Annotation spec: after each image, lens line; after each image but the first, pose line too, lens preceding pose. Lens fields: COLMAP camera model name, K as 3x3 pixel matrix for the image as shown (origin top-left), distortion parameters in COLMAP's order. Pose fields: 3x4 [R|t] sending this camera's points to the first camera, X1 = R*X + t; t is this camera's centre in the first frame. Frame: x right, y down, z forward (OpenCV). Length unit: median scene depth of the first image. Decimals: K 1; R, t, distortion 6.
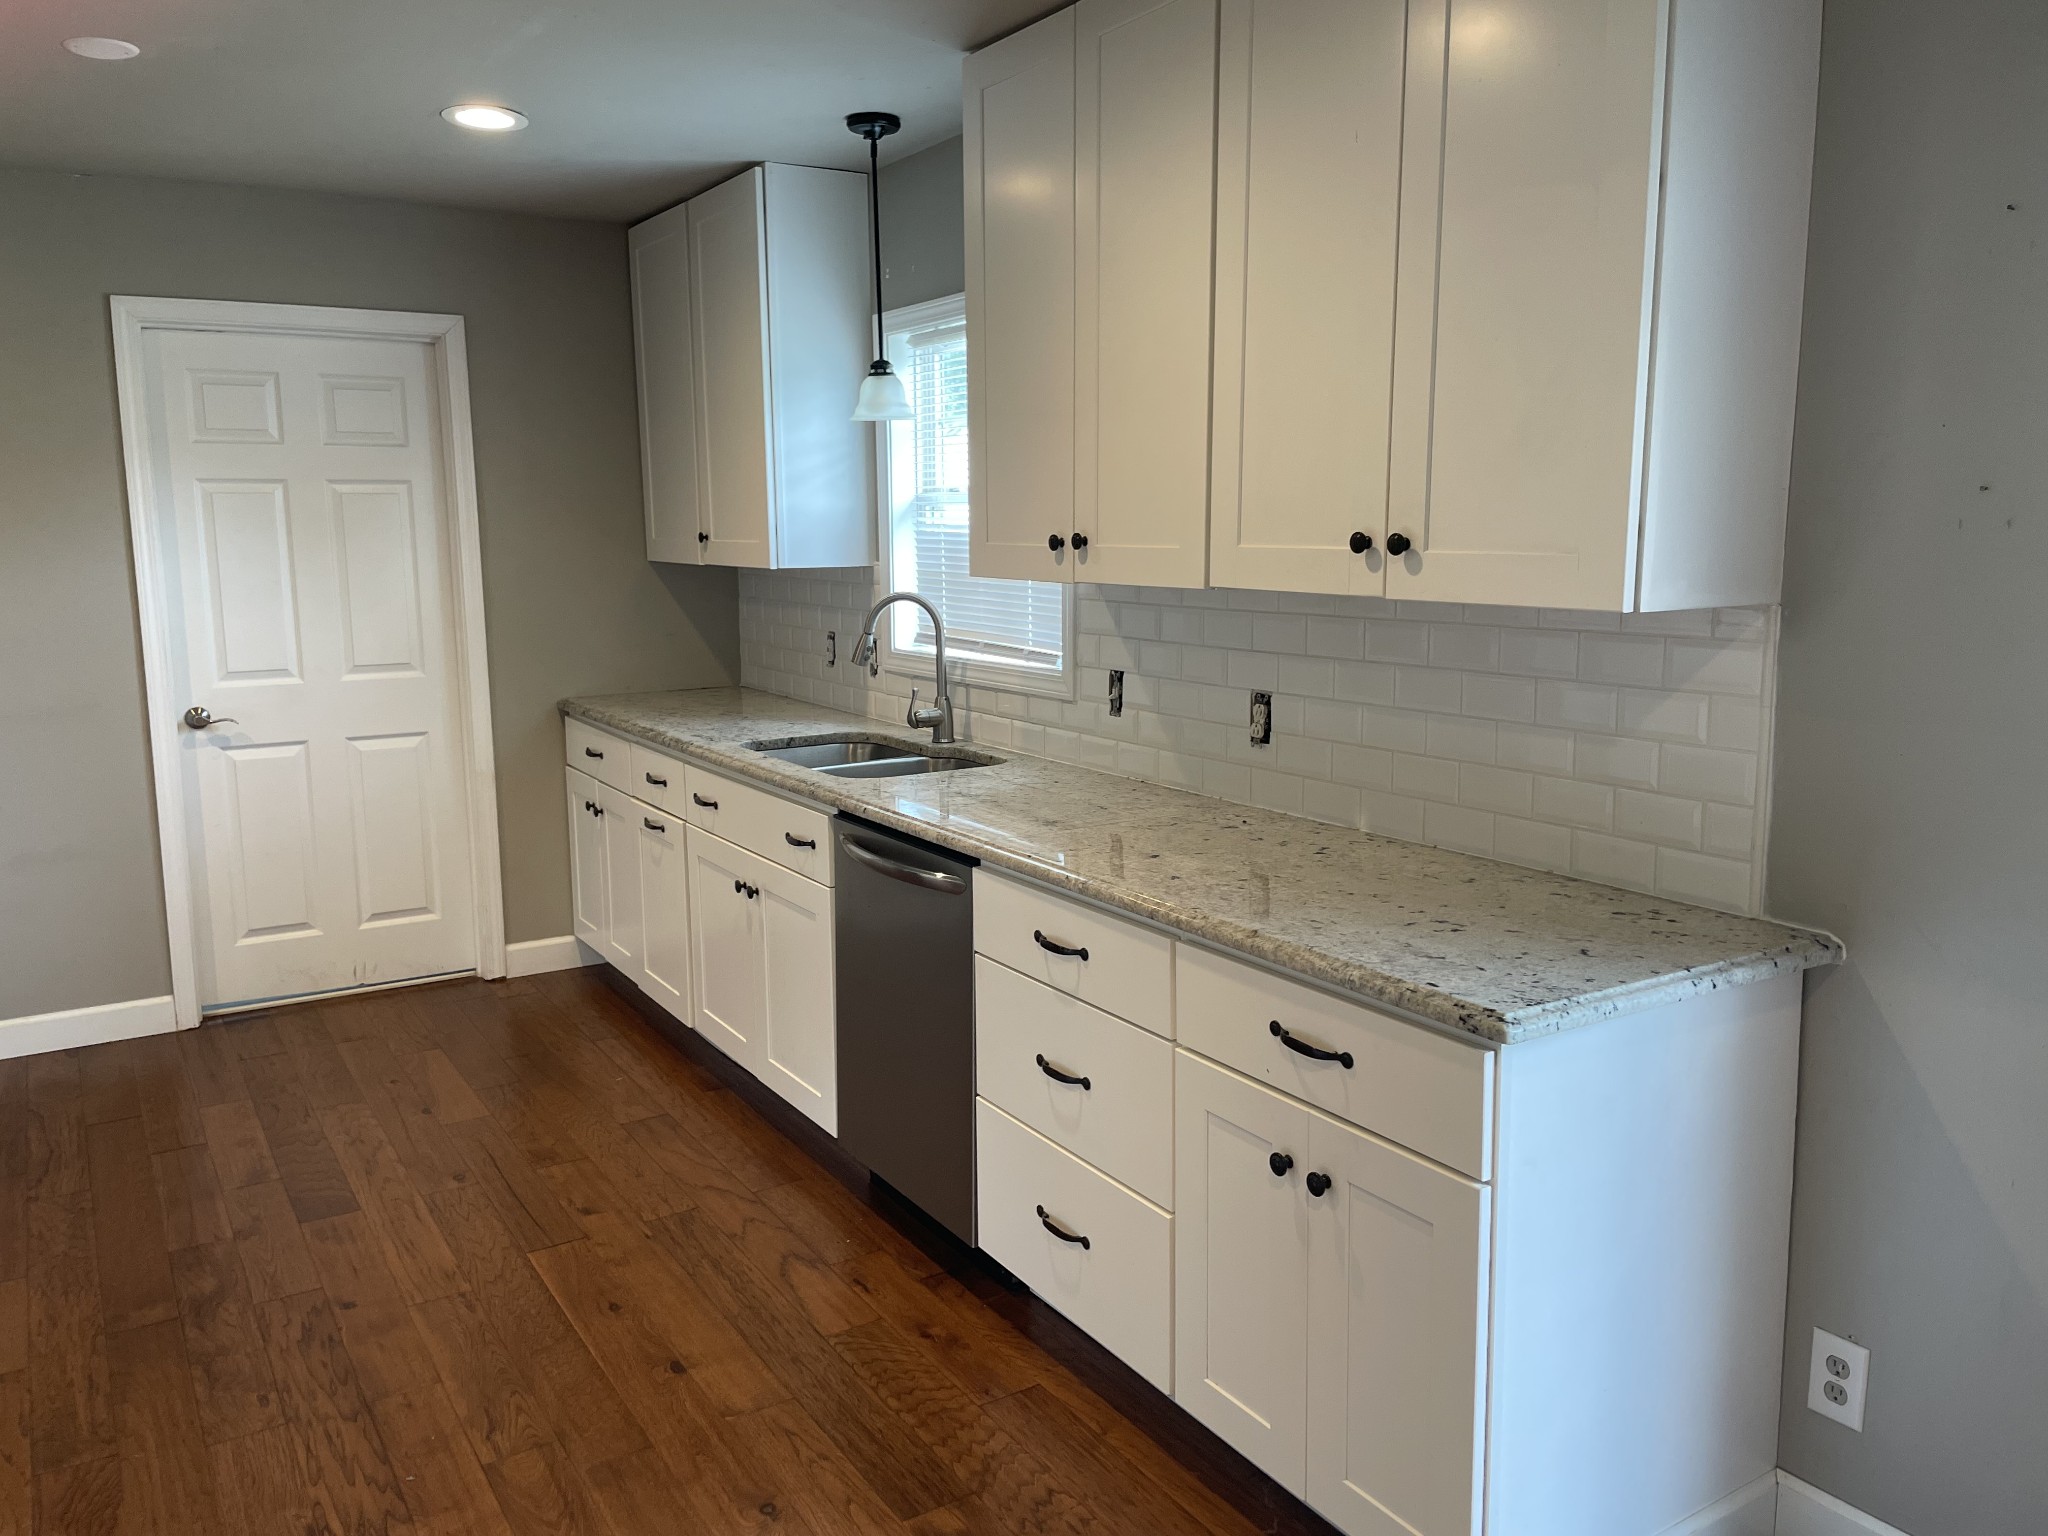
lens RADIAL K [[1562.1, 0, 1012.2], [0, 1562.1, 755.8], [0, 0, 1]] dist [0.094756, -0.121630]
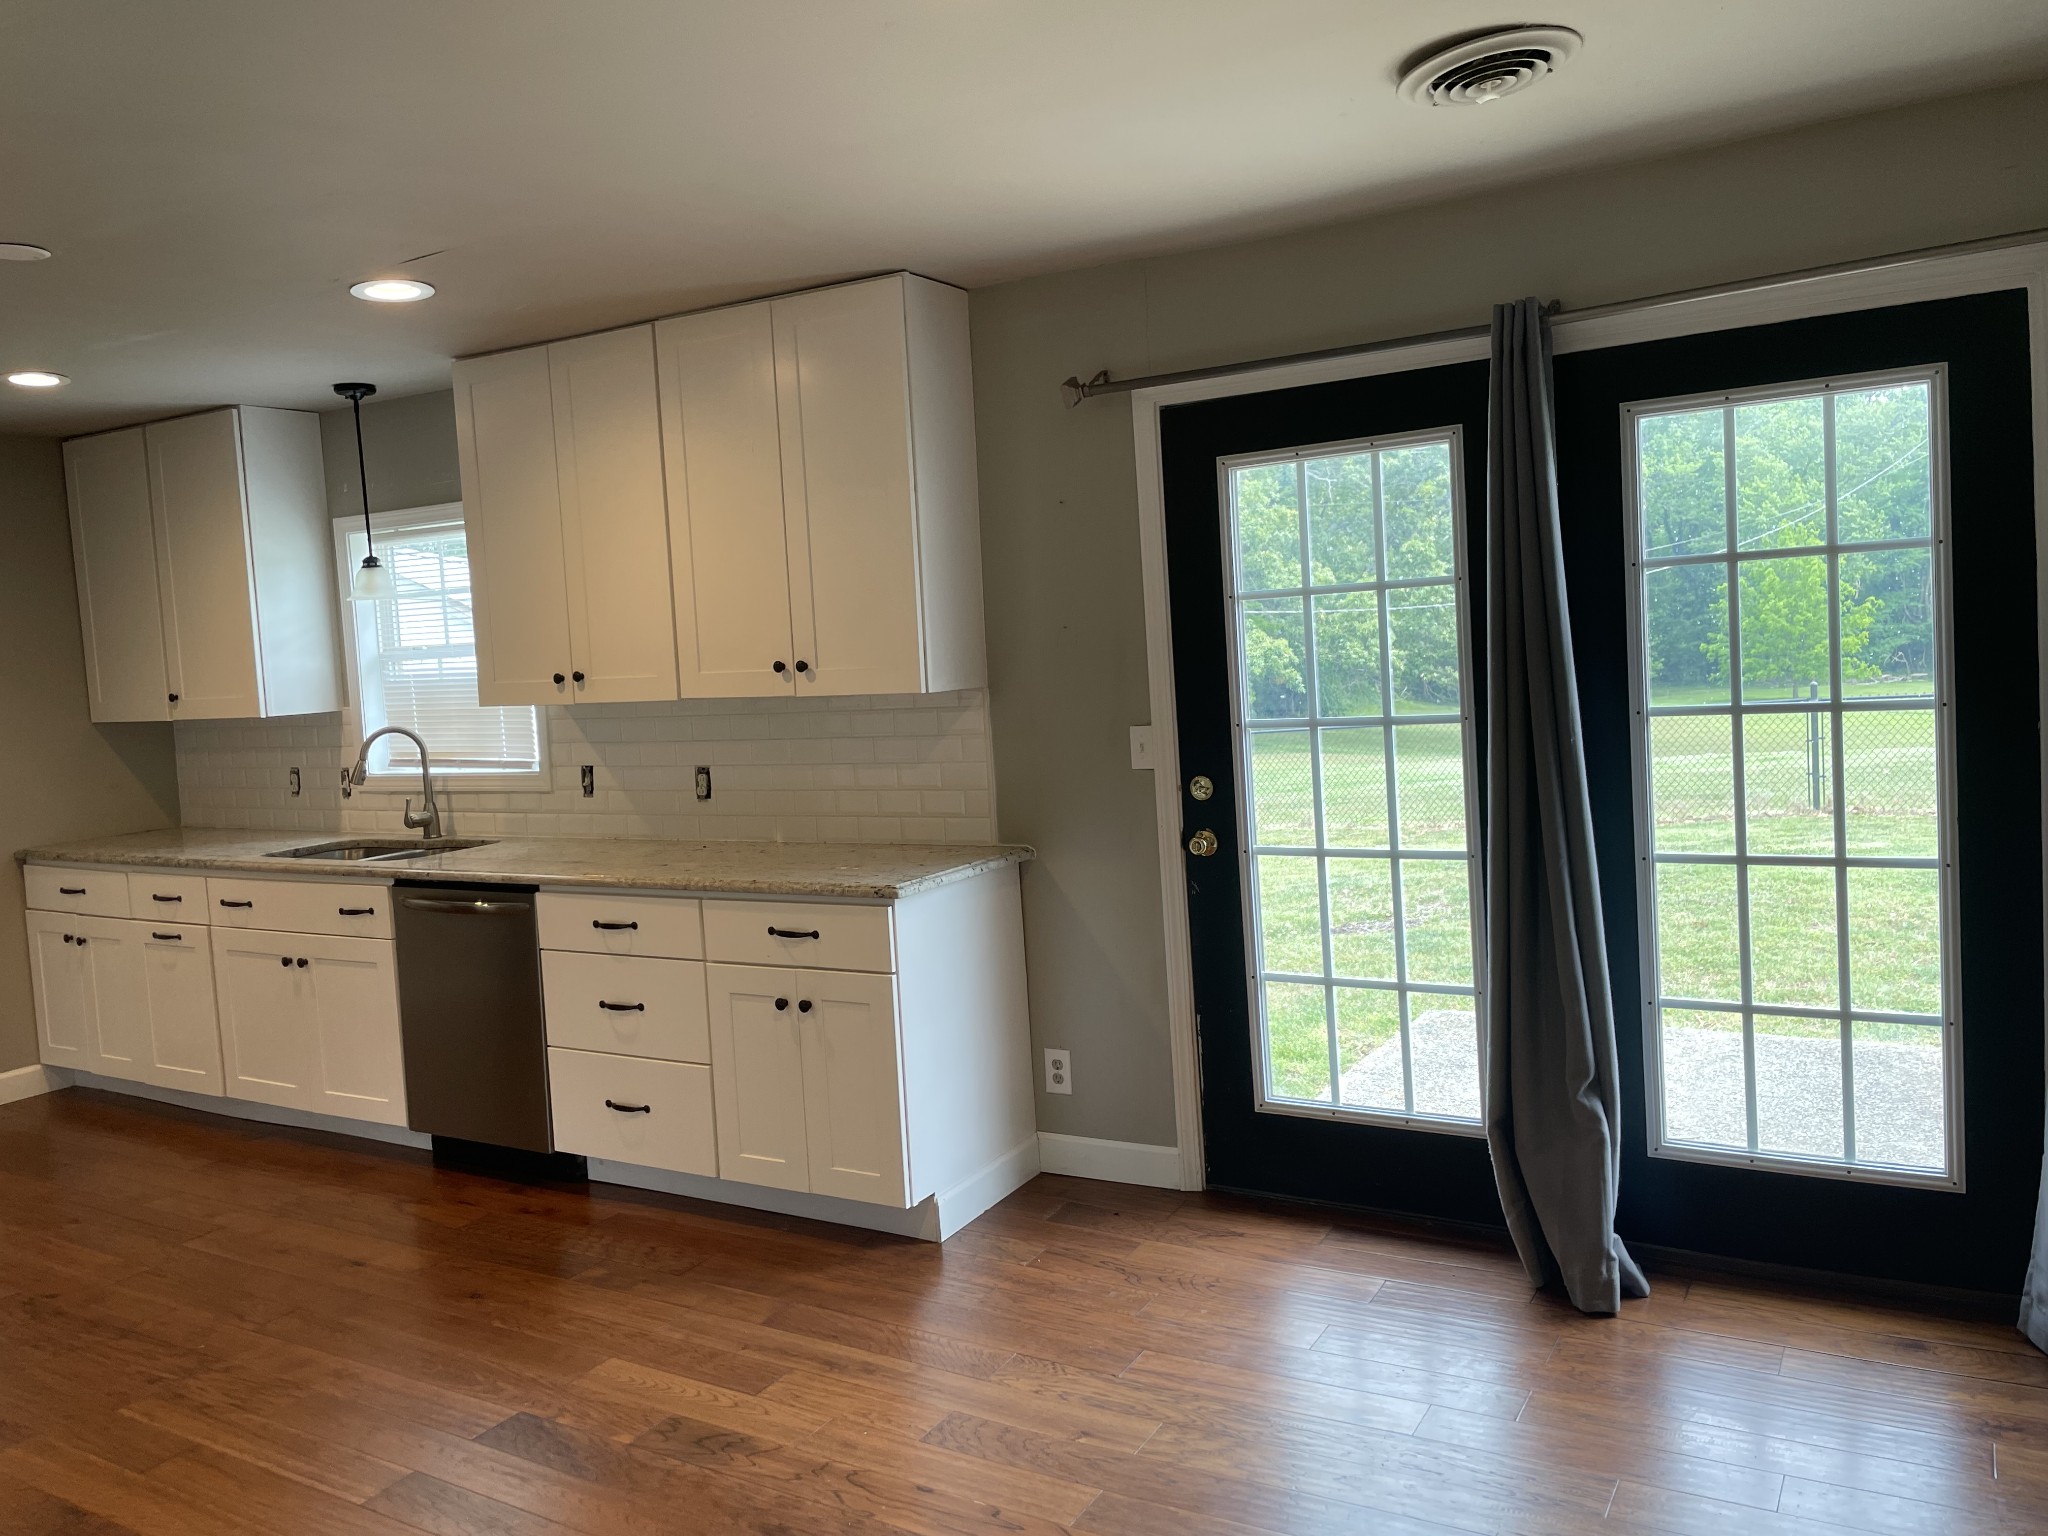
lens RADIAL K [[1535.7, 0, 1022.6], [0, 1535.7, 767.5], [0, 0, 1]] dist [0.082897, -0.105180]
pose [[0.883977, -0.080704, 0.460513, -0.225766], [0.117707, 0.991678, -0.052155, 0.066455], [-0.452471, 0.100309, 0.886120, -0.434487]]
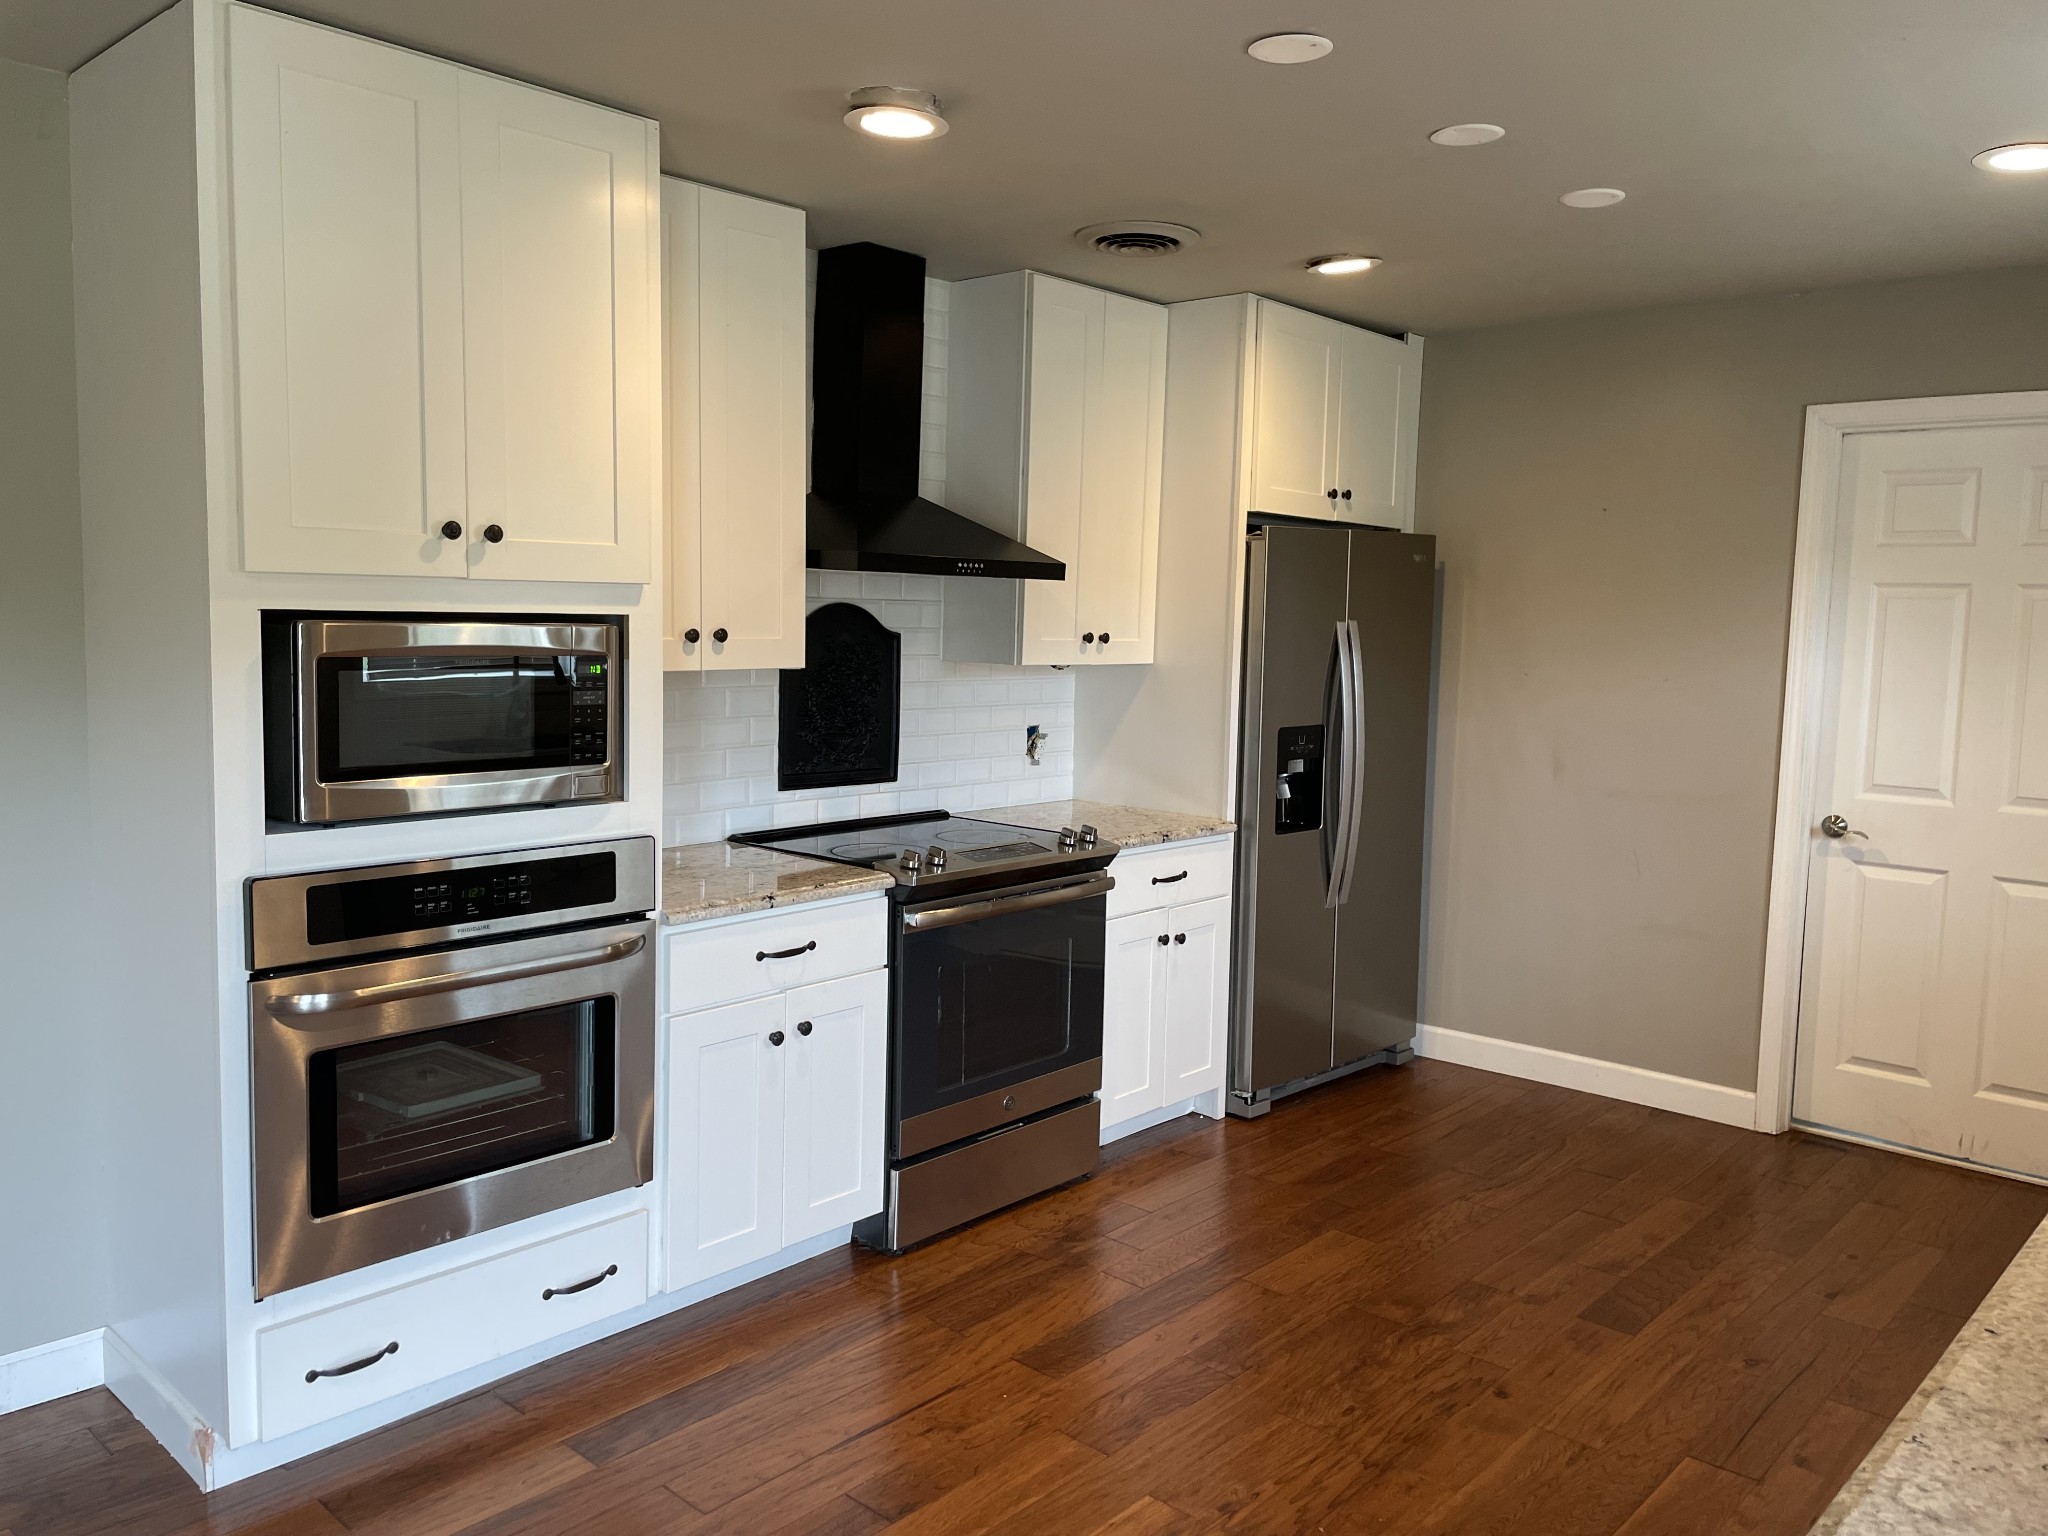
lens RADIAL K [[1562.1, 0, 1012.2], [0, 1562.1, 755.8], [0, 0, 1]] dist [0.094756, -0.121630]
pose [[0.276074, 0.109055, -0.954929, 0.347641], [-0.170114, 0.983400, 0.063126, -0.053401], [0.945962, 0.145019, 0.290043, 0.296373]]
